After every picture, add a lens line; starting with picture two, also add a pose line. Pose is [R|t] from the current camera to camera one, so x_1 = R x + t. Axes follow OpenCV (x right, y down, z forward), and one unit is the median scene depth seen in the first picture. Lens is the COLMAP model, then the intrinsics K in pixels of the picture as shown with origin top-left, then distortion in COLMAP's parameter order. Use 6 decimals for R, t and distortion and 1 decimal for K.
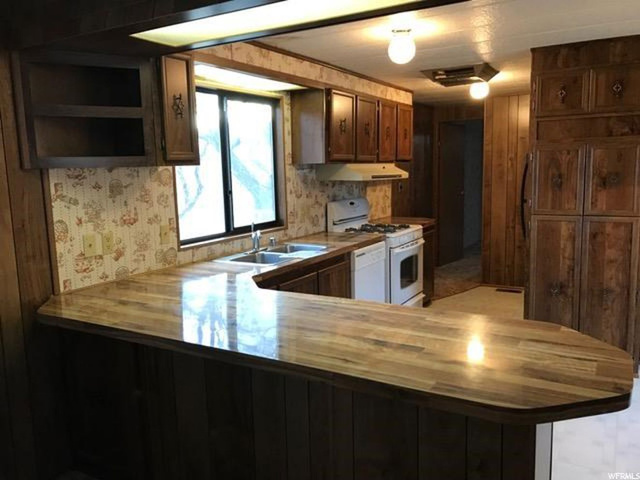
lens RADIAL K [[524.6, 0, 315.8], [0, 524.6, 236.8], [0, 0, 1]] dist [0.044306, -0.043749]
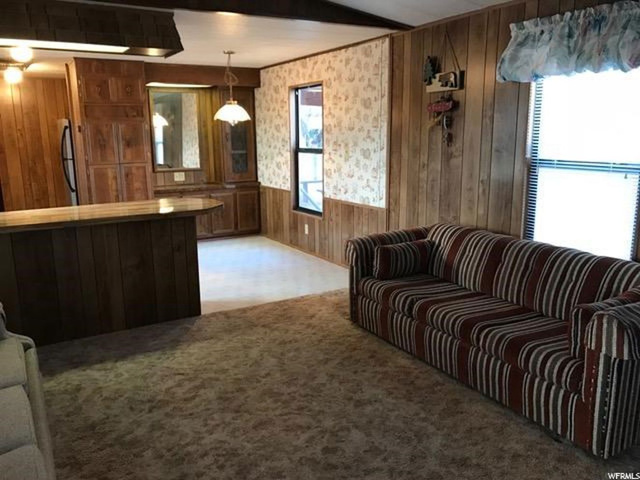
lens RADIAL K [[524.6, 0, 315.8], [0, 524.6, 236.8], [0, 0, 1]] dist [0.044306, -0.043749]
pose [[0.484980, -0.157847, 0.860162, -0.682882], [0.120686, 0.986245, 0.112939, 0.075455], [-0.866158, 0.049036, 0.497359, -0.372292]]
